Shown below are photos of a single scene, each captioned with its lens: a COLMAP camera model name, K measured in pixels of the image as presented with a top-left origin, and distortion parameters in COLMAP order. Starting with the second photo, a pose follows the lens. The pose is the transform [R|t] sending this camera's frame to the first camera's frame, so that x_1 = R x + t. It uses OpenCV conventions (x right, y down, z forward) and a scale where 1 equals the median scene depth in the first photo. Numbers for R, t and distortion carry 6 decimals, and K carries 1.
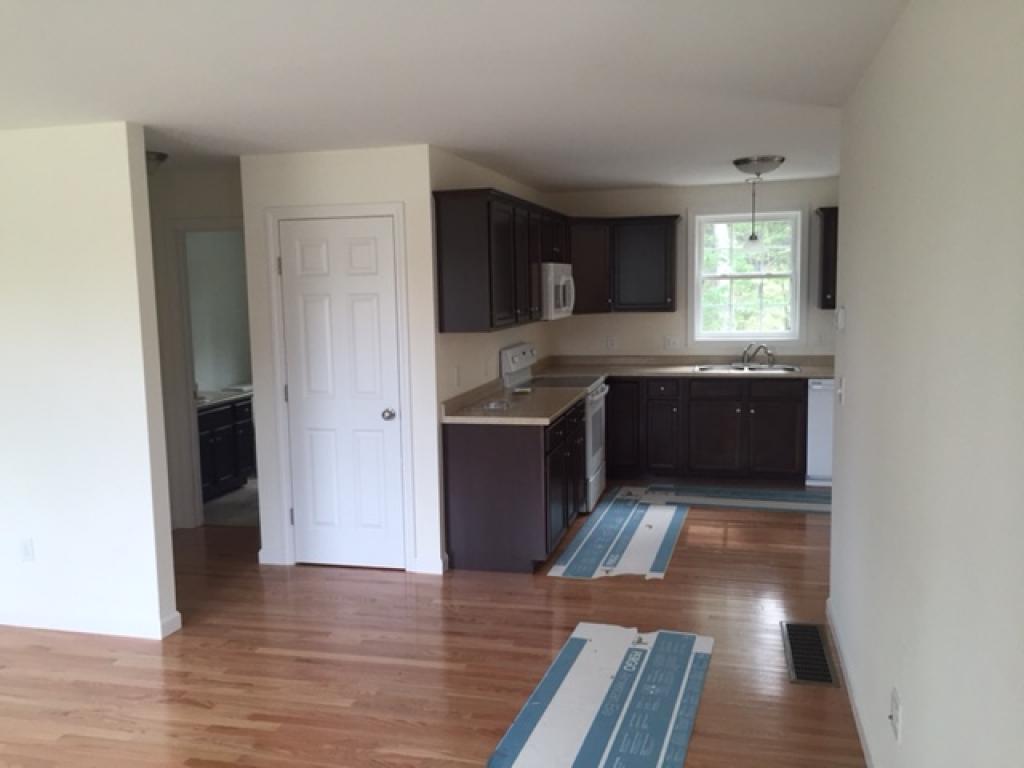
lens RADIAL K [[864.0, 0, 512.0], [0, 864.0, 384.0], [0, 0, 1]] dist [0.038935, -0.011441]
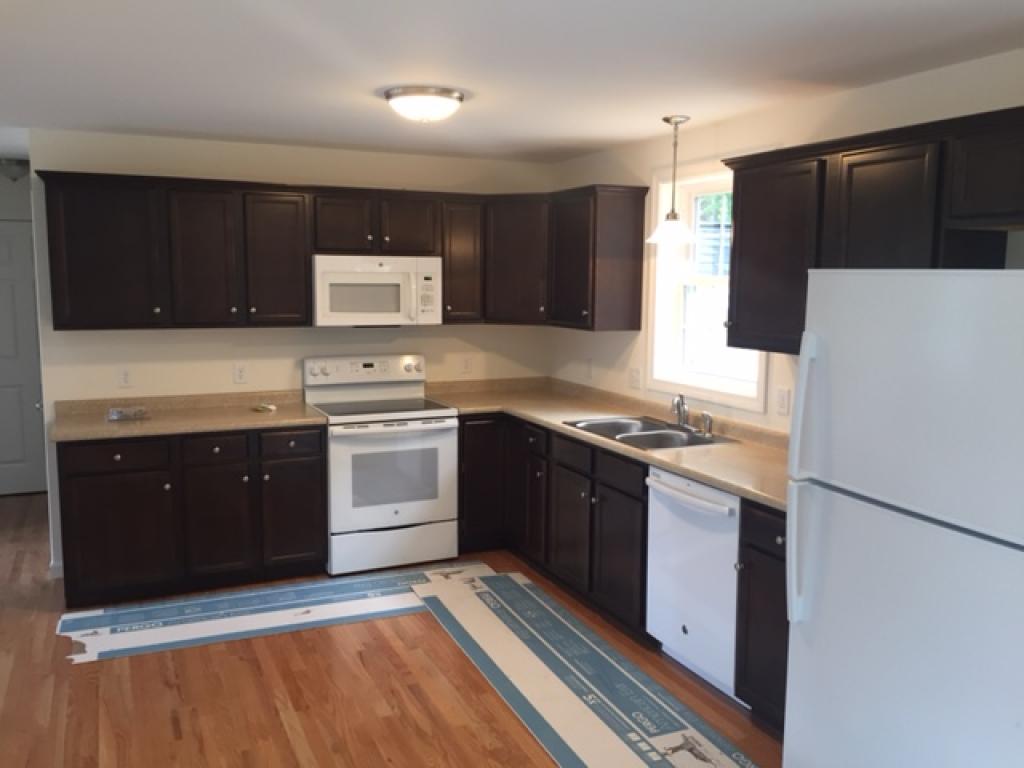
lens RADIAL K [[864.0, 0, 512.0], [0, 864.0, 384.0], [0, 0, 1]] dist [0.038935, -0.011441]
pose [[0.635941, 0.115985, -0.762972, 0.766989], [-0.109920, 0.992175, 0.059208, -0.087770], [0.763870, 0.046213, 0.643714, 0.606498]]
